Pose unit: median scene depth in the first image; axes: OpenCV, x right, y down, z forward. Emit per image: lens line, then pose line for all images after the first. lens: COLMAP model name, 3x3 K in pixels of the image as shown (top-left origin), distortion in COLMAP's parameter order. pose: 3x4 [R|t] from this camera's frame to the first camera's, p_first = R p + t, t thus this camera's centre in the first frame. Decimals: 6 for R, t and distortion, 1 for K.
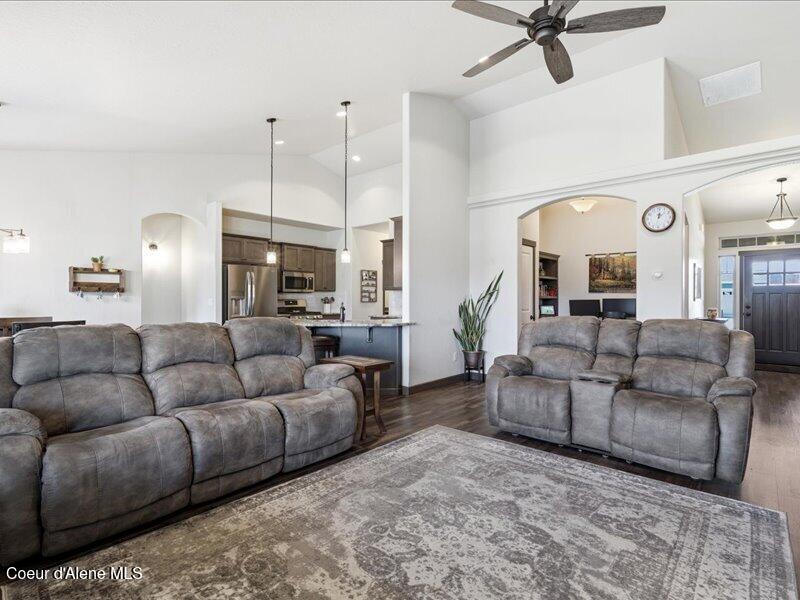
lens RADIAL K [[408.2, 0, 404.6], [0, 408.2, 299.2], [0, 0, 1]] dist [-0.010951, 0.005361]
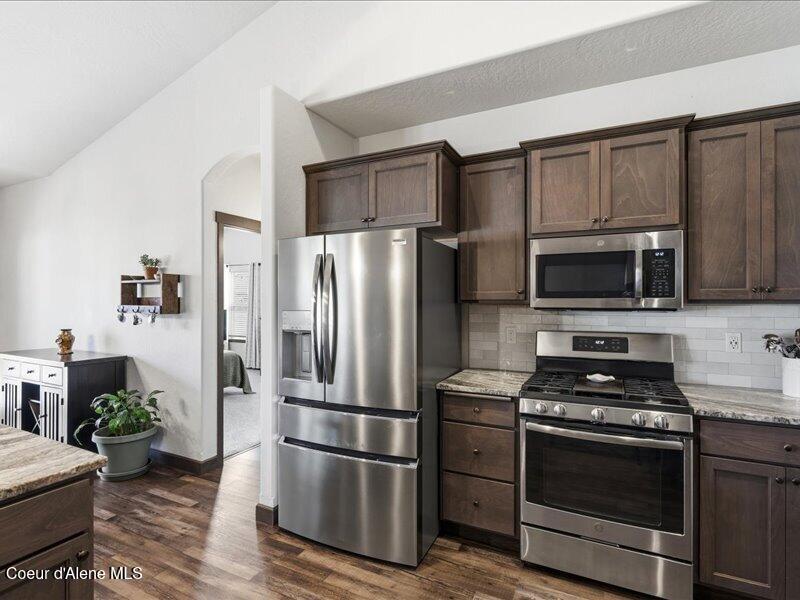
lens RADIAL K [[408.2, 0, 400.4], [0, 408.2, 301.3], [0, 0, 1]] dist [-0.010951, 0.005361]
pose [[0.245056, -0.002679, -0.969505, -0.028154], [-0.000853, 0.999995, -0.002979, -0.019760], [0.969509, 0.001557, 0.245053, 0.756368]]
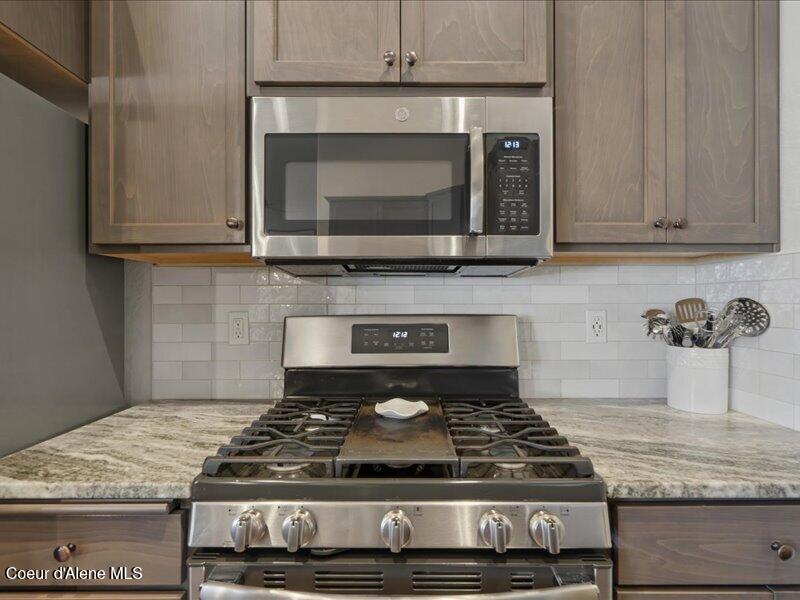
lens RADIAL K [[408.2, 0, 399.4], [0, 408.2, 300.0], [0, 0, 1]] dist [-0.010951, 0.005361]
pose [[0.645975, -0.008895, -0.763307, -0.155115], [0.002093, 0.999949, -0.009882, -0.003401], [0.763356, 0.004786, 0.645960, 0.863728]]
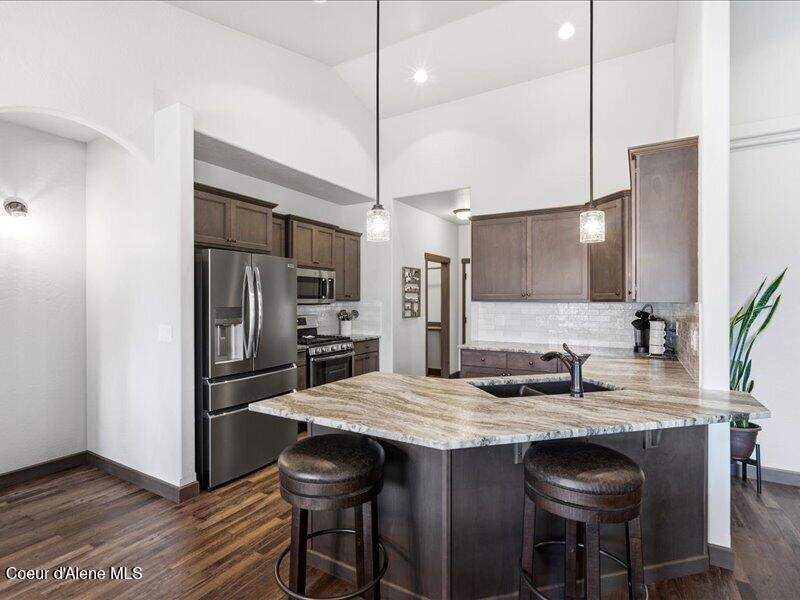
lens RADIAL K [[408.2, 0, 406.5], [0, 408.2, 304.0], [0, 0, 1]] dist [-0.010951, 0.005361]
pose [[0.981270, -0.003114, 0.192610, -0.226345], [0.001467, 0.999961, 0.008691, -0.020205], [-0.192630, -0.008245, 0.981237, 0.383058]]
